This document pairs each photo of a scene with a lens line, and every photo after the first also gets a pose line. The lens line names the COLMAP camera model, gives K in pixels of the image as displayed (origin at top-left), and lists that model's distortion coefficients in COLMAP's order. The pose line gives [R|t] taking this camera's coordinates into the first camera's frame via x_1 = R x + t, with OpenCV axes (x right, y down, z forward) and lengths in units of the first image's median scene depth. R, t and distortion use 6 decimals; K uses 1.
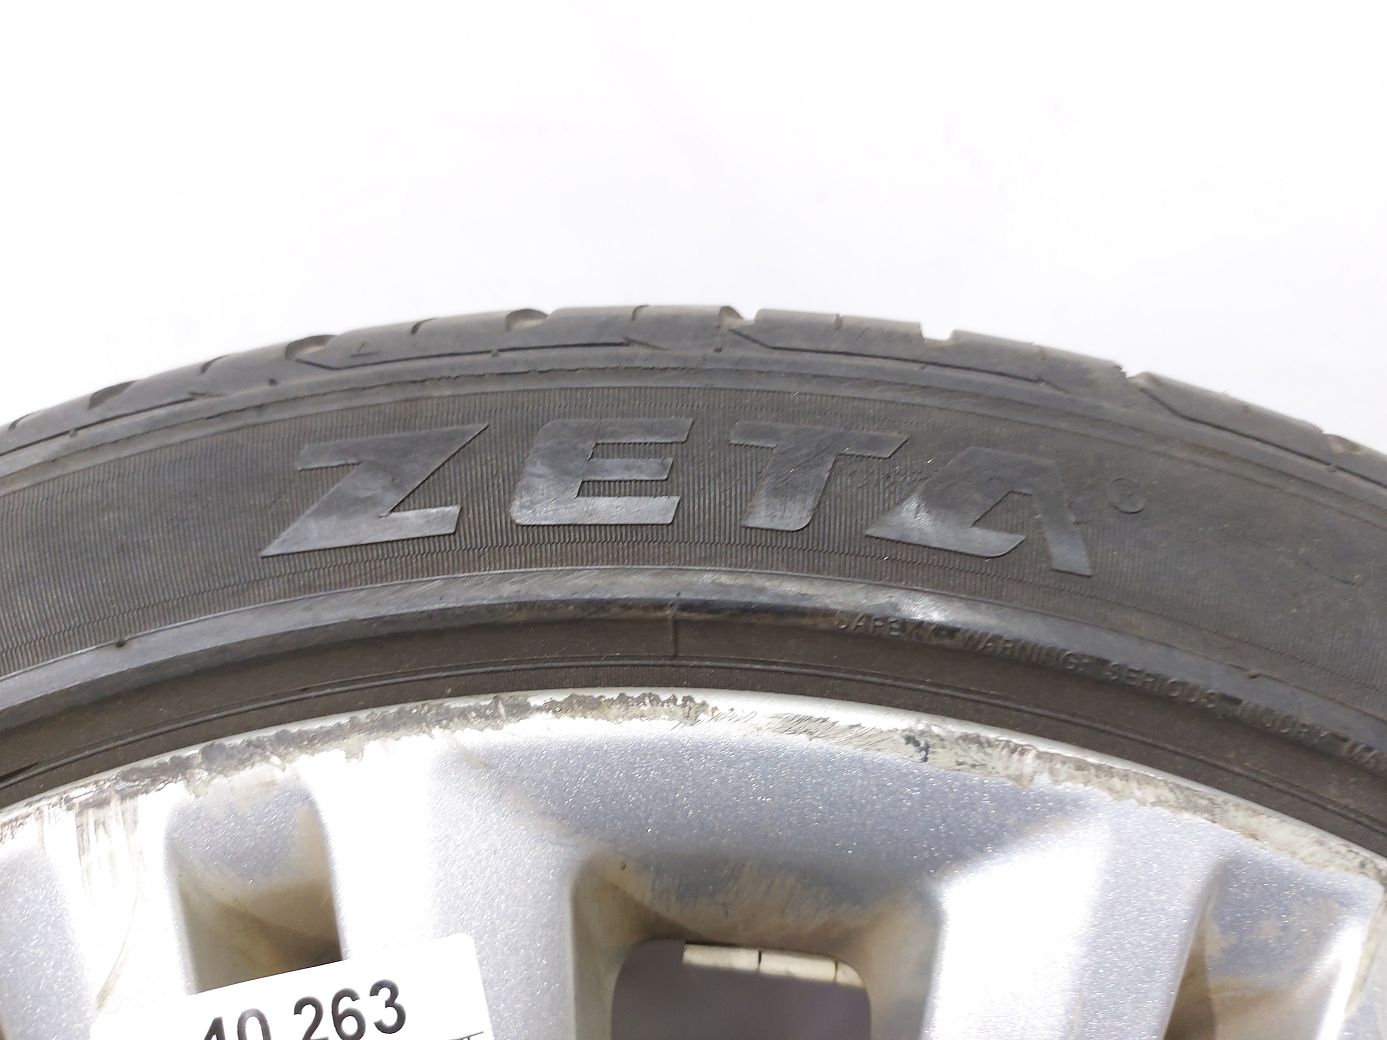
lens RADIAL K [[981.5, 0, 693.5], [0, 981.5, 520.0], [0, 0, 1]] dist [0.053481, -0.080276]
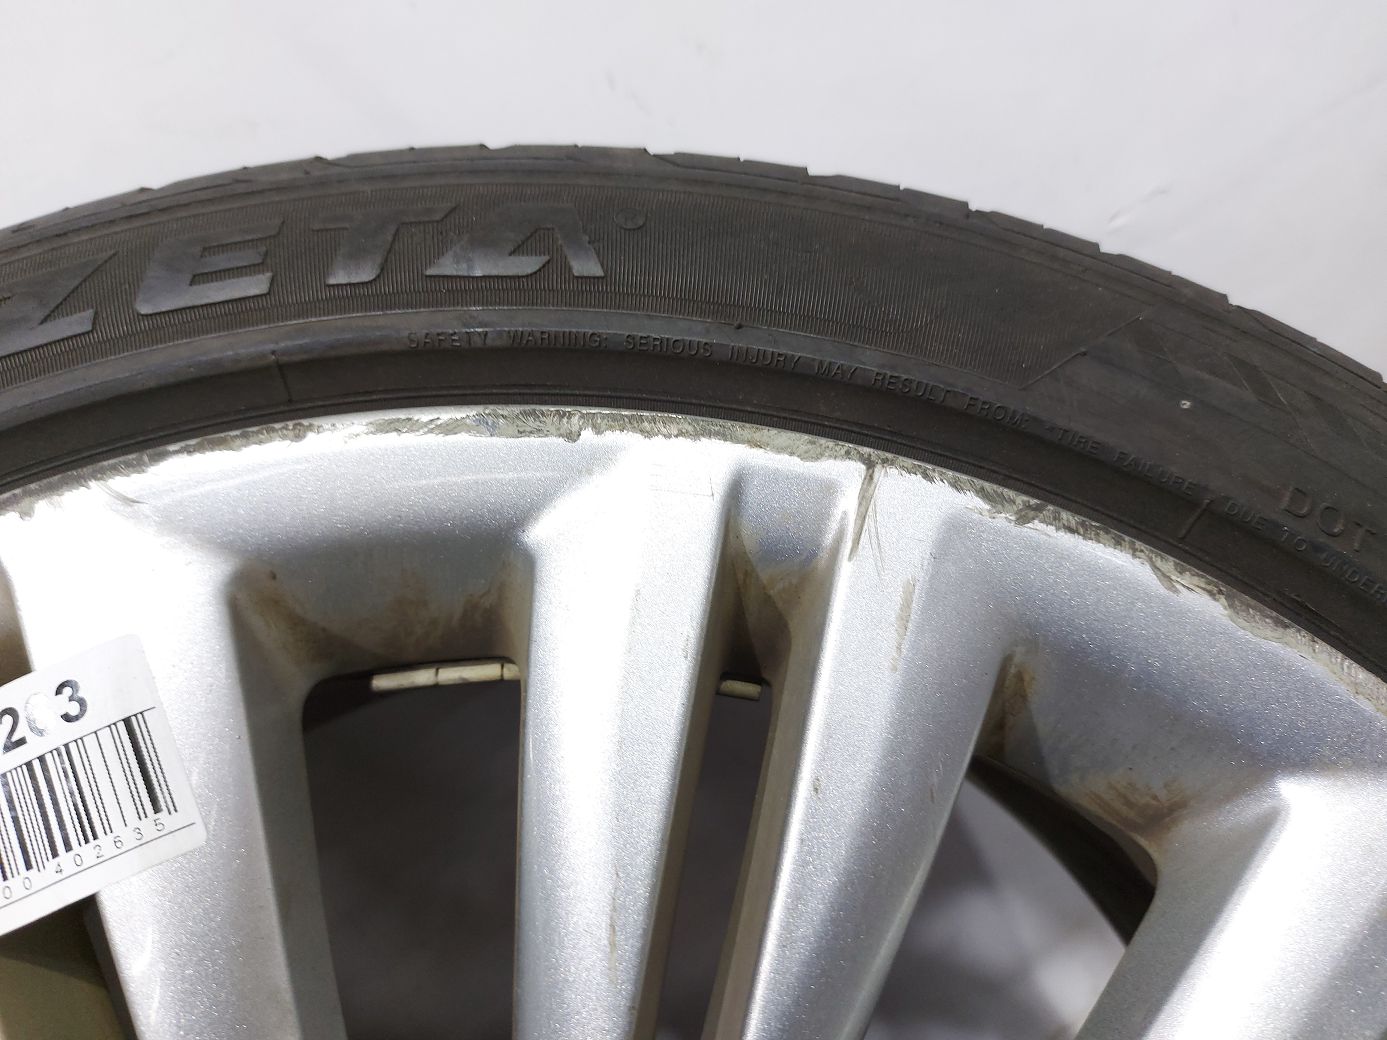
lens RADIAL K [[993.8, 0, 696.2], [0, 993.8, 544.9], [0, 0, 1]] dist [0.055849, -0.076332]
pose [[0.982957, -0.177382, 0.048287, 0.396084], [0.181231, 0.979066, -0.092651, 0.535556], [-0.030841, 0.099823, 0.994527, -0.244043]]
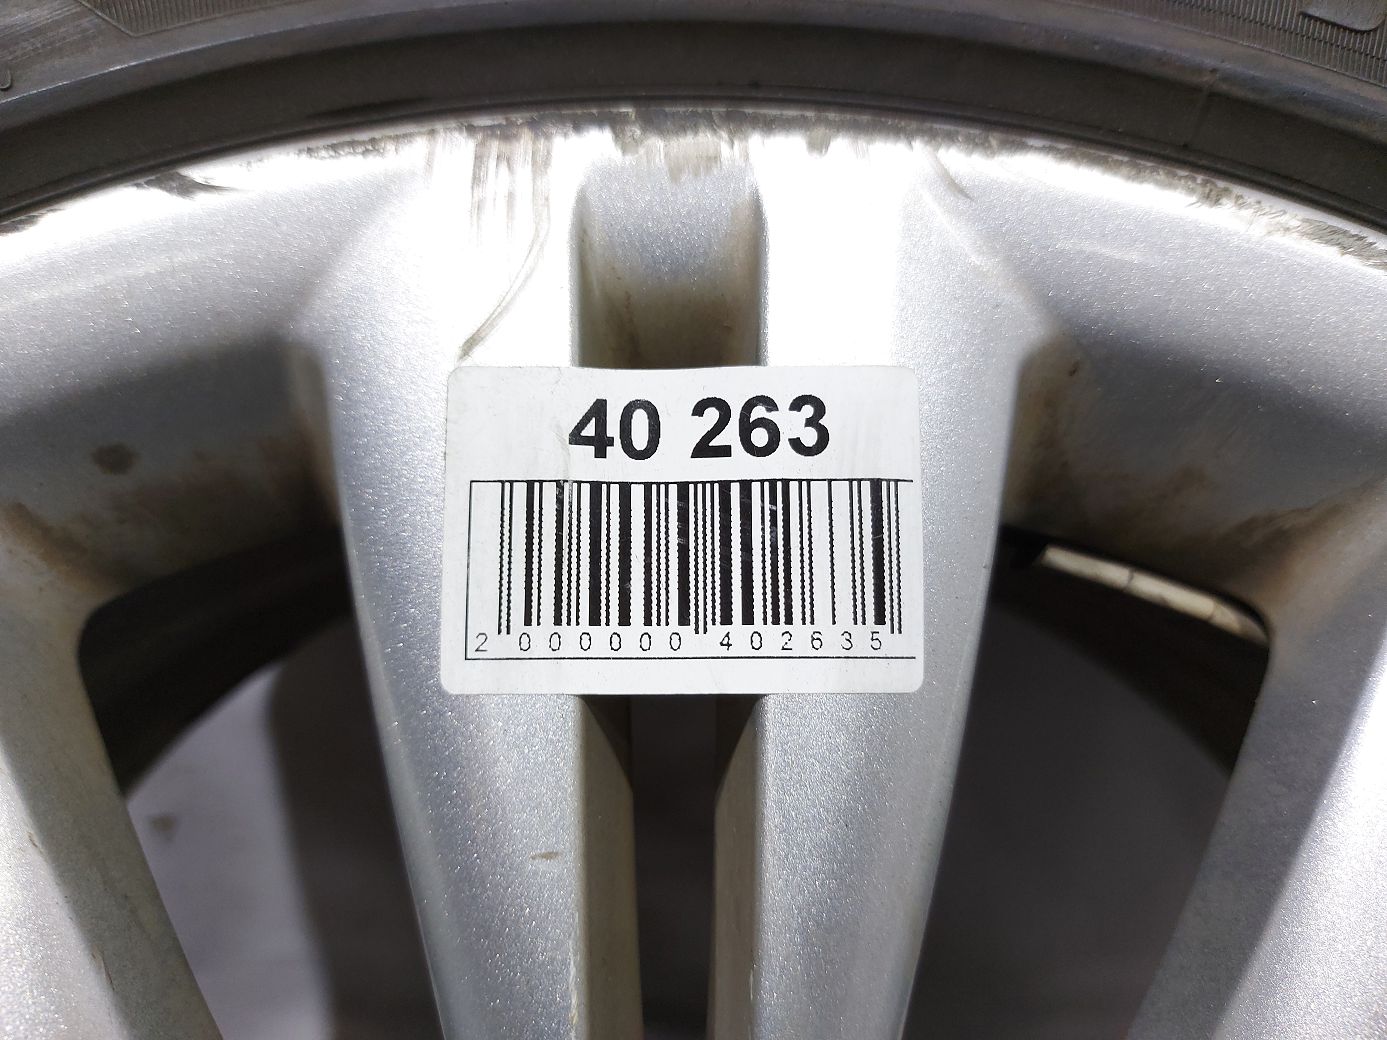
lens RADIAL K [[972.8, 0, 693.5], [0, 972.8, 545.6], [0, 0, 1]] dist [0.031449, -0.082909]
pose [[0.973425, 0.228903, 0.006900, -0.372167], [-0.228793, 0.973376, -0.013900, 0.601471], [-0.009898, 0.011952, 0.999880, 0.170148]]
